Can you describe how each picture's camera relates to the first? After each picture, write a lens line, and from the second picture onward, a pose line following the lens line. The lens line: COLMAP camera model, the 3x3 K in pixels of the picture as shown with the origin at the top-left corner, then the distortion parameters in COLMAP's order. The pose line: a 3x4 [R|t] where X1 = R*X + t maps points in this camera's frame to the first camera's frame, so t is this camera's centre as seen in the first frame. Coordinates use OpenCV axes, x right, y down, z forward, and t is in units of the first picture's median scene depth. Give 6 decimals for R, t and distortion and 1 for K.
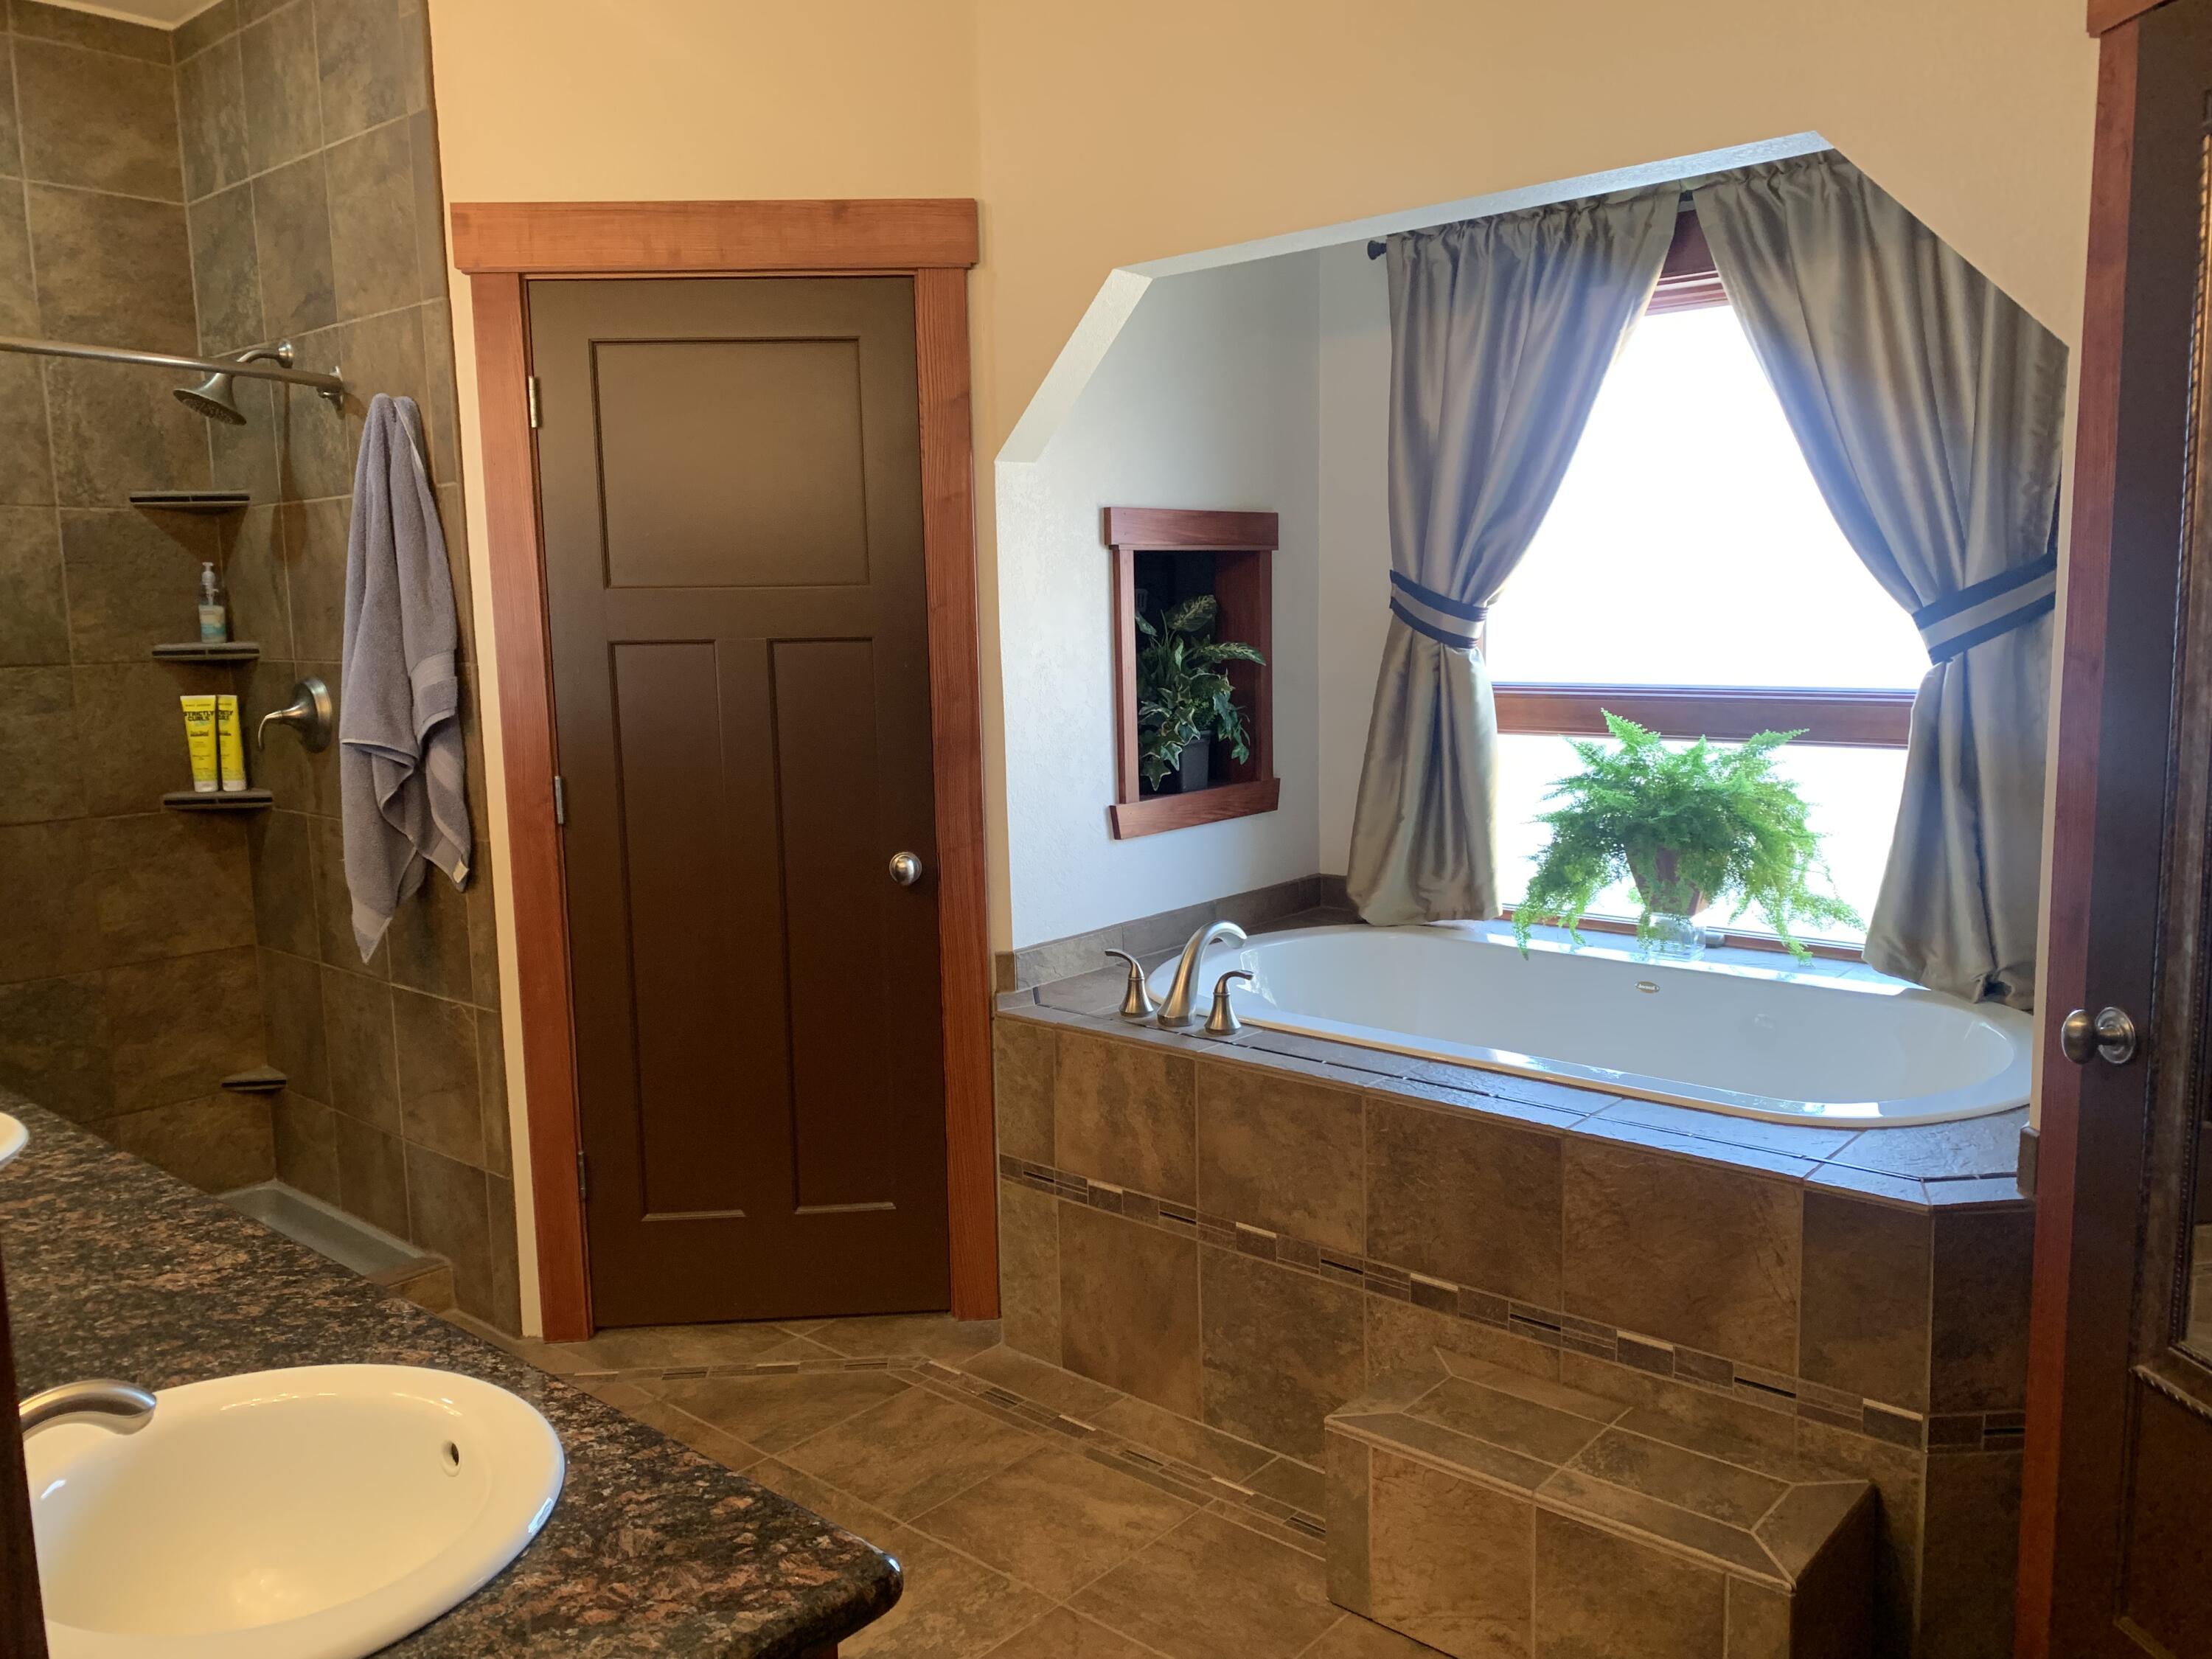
lens RADIAL K [[1673.7, 0, 1106.0], [0, 1673.7, 829.5], [0, 0, 1]] dist [-0.001372, -0.005437]
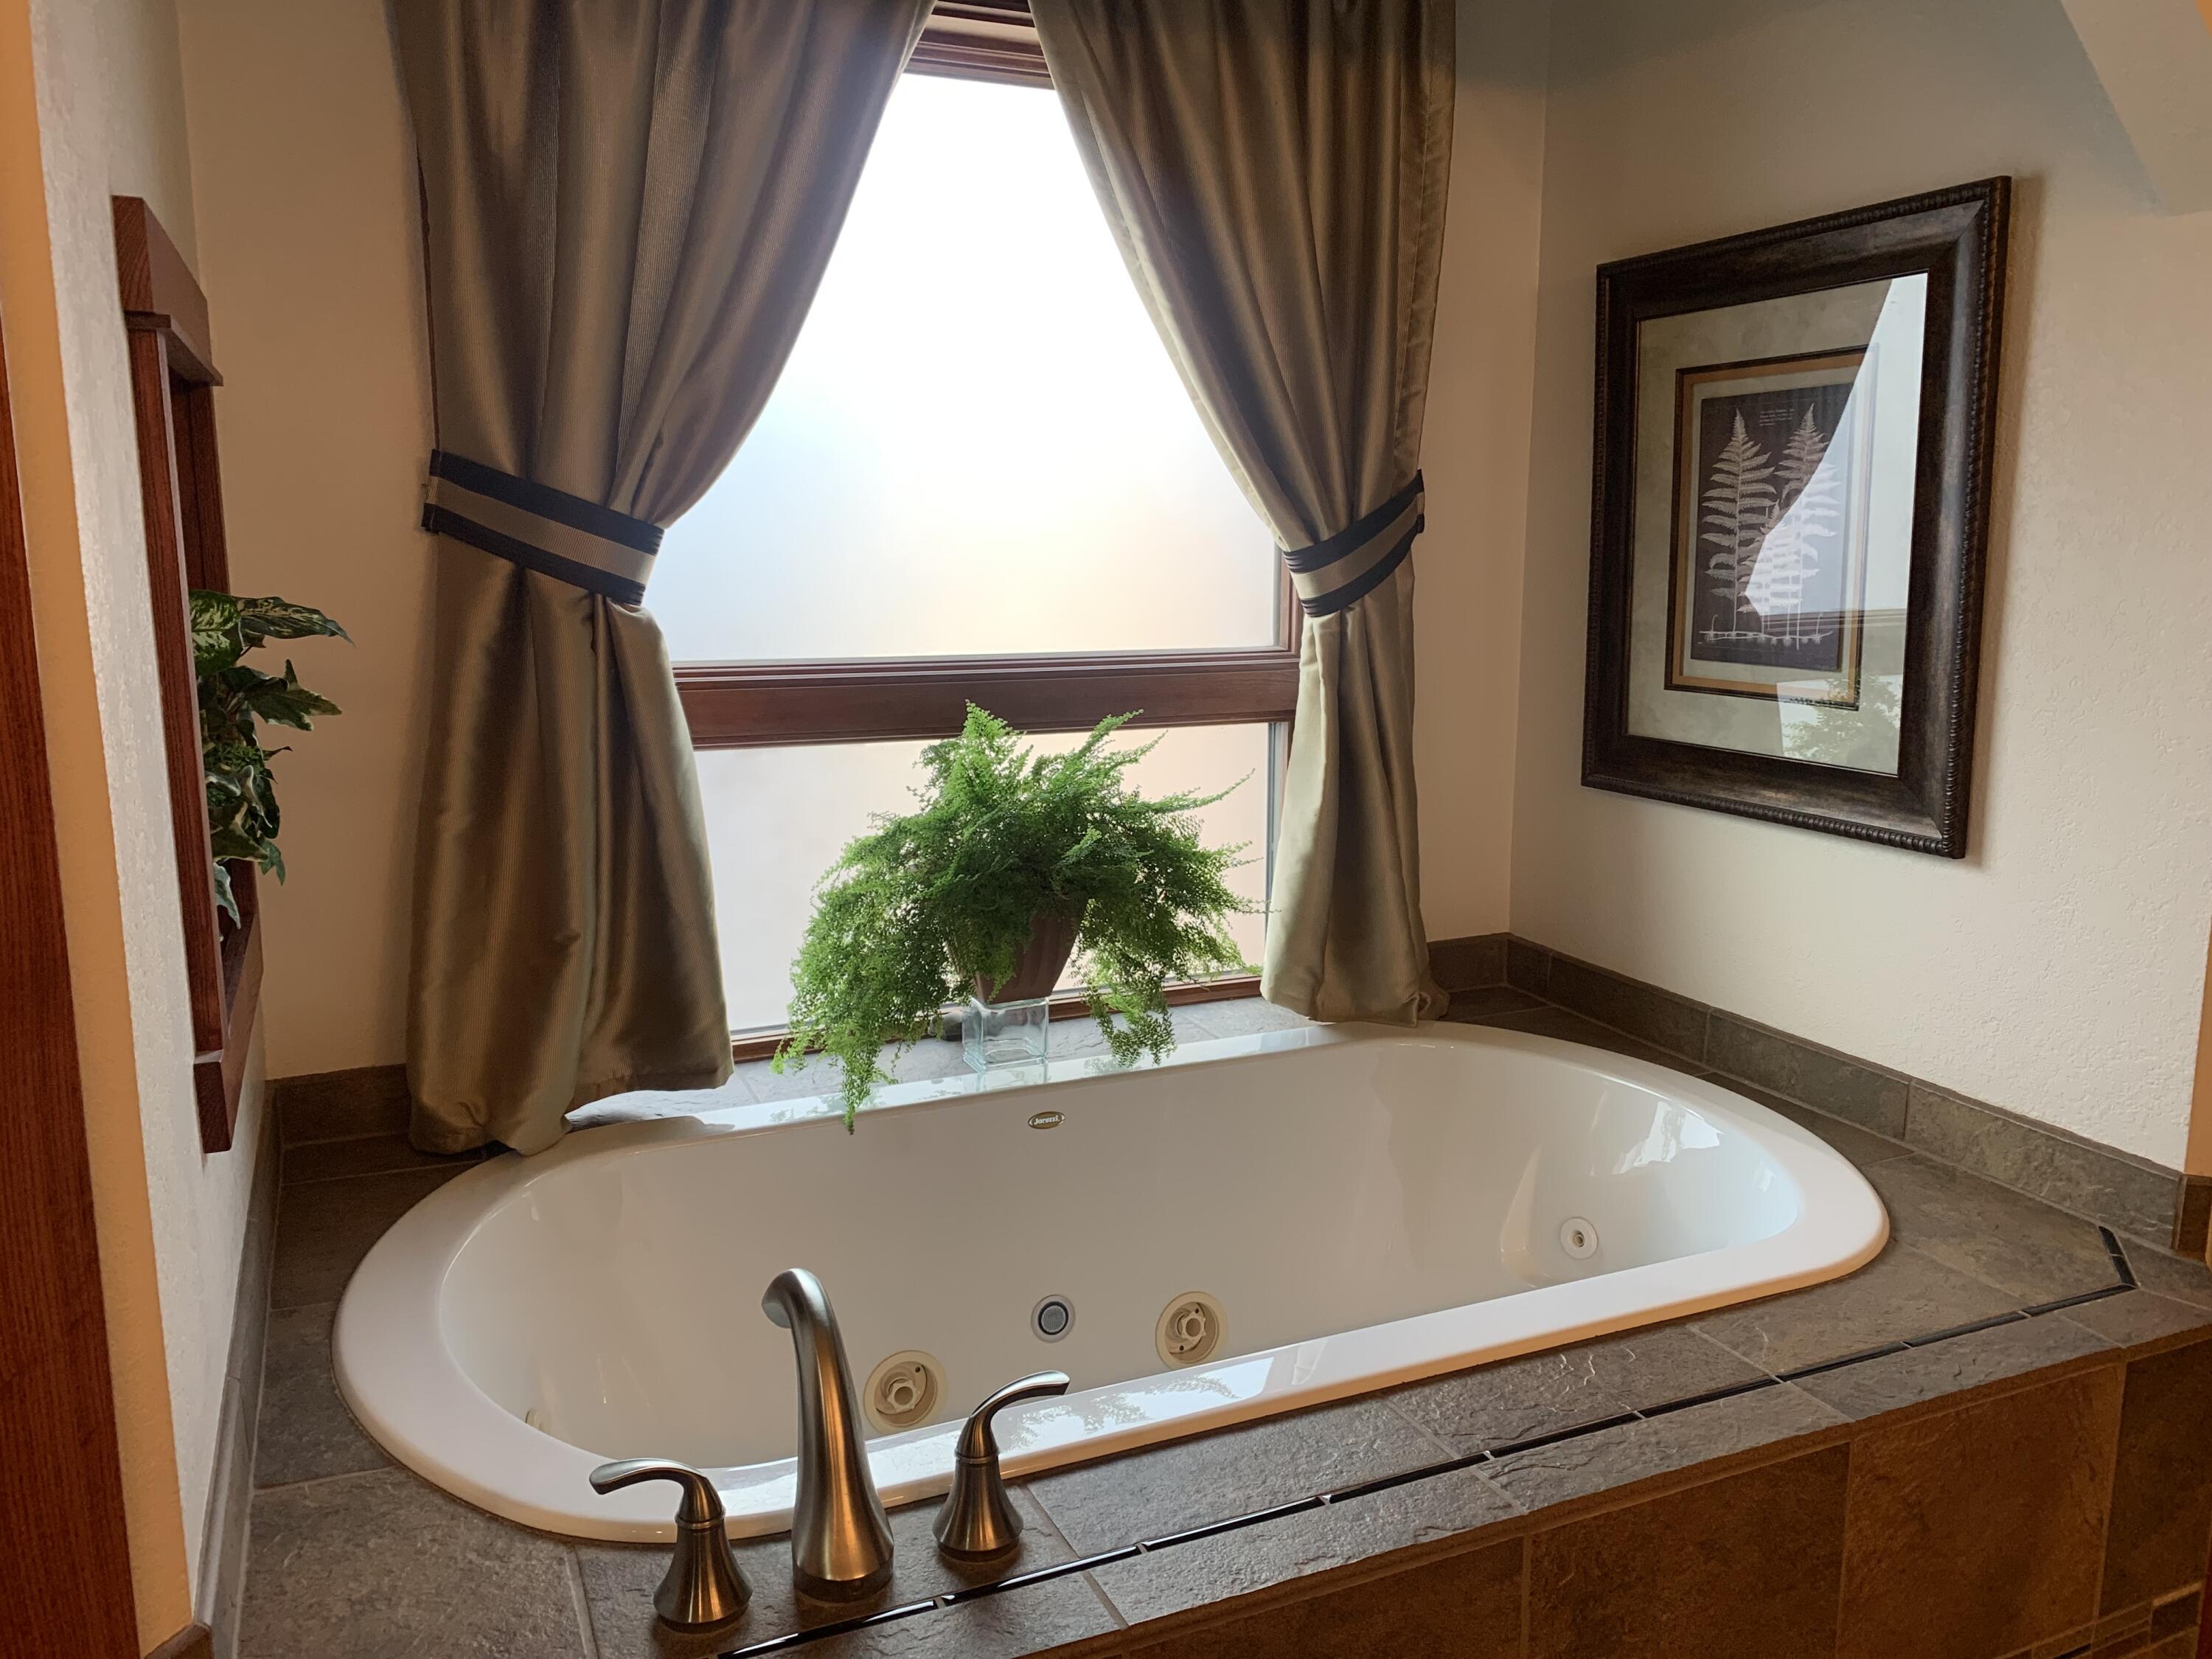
lens RADIAL K [[1580.2, 0, 1106.0], [0, 1580.2, 829.5], [0, 0, 1]] dist [-0.032173, 0.002502]
pose [[0.453310, -0.121377, 0.883050, -0.111523], [0.108895, 0.990806, 0.080287, -0.035457], [-0.884676, 0.059765, 0.462359, 0.380379]]
